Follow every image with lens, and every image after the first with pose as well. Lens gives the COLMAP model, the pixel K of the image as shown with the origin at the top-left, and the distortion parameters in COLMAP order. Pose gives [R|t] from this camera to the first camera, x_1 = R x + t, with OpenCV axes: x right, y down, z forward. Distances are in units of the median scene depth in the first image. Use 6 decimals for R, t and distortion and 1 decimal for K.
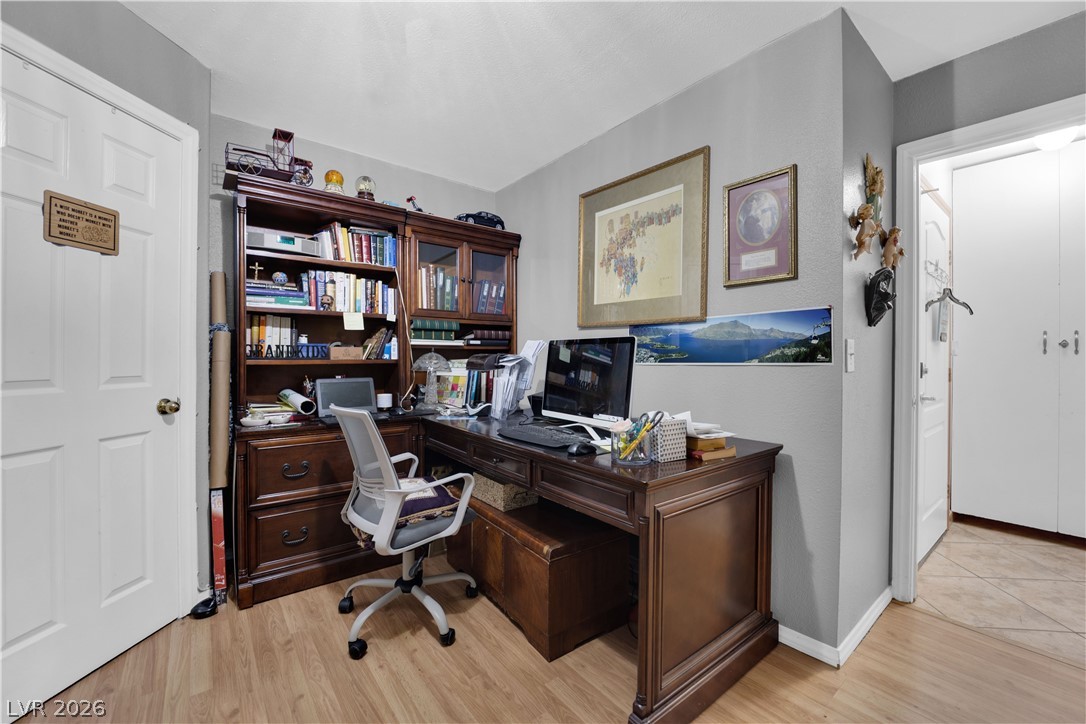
lens RADIAL K [[437.1, 0, 540.3], [0, 437.1, 360.0], [0, 0, 1]] dist [0.000170, -0.000357]
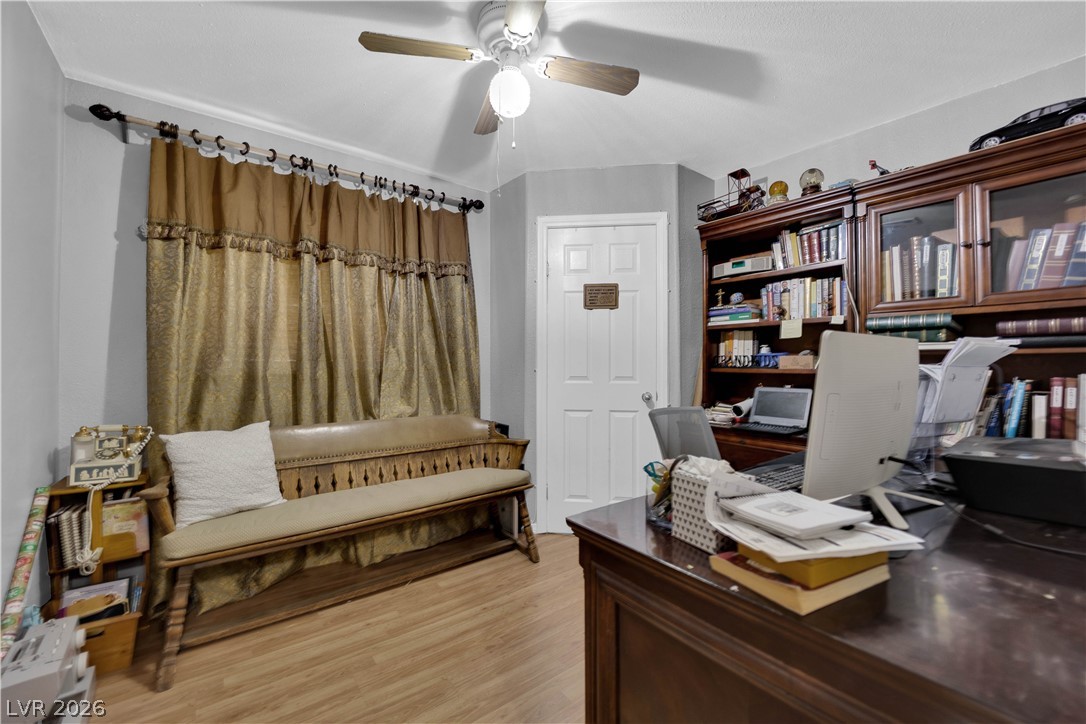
lens RADIAL K [[437.1, 0, 540.9], [0, 437.1, 362.9], [0, 0, 1]] dist [0.000170, -0.000357]
pose [[0.005330, -0.005899, -0.999968, 0.519763], [-0.012253, 0.999907, -0.005964, -0.001977], [0.999911, 0.012284, 0.005257, 0.441698]]
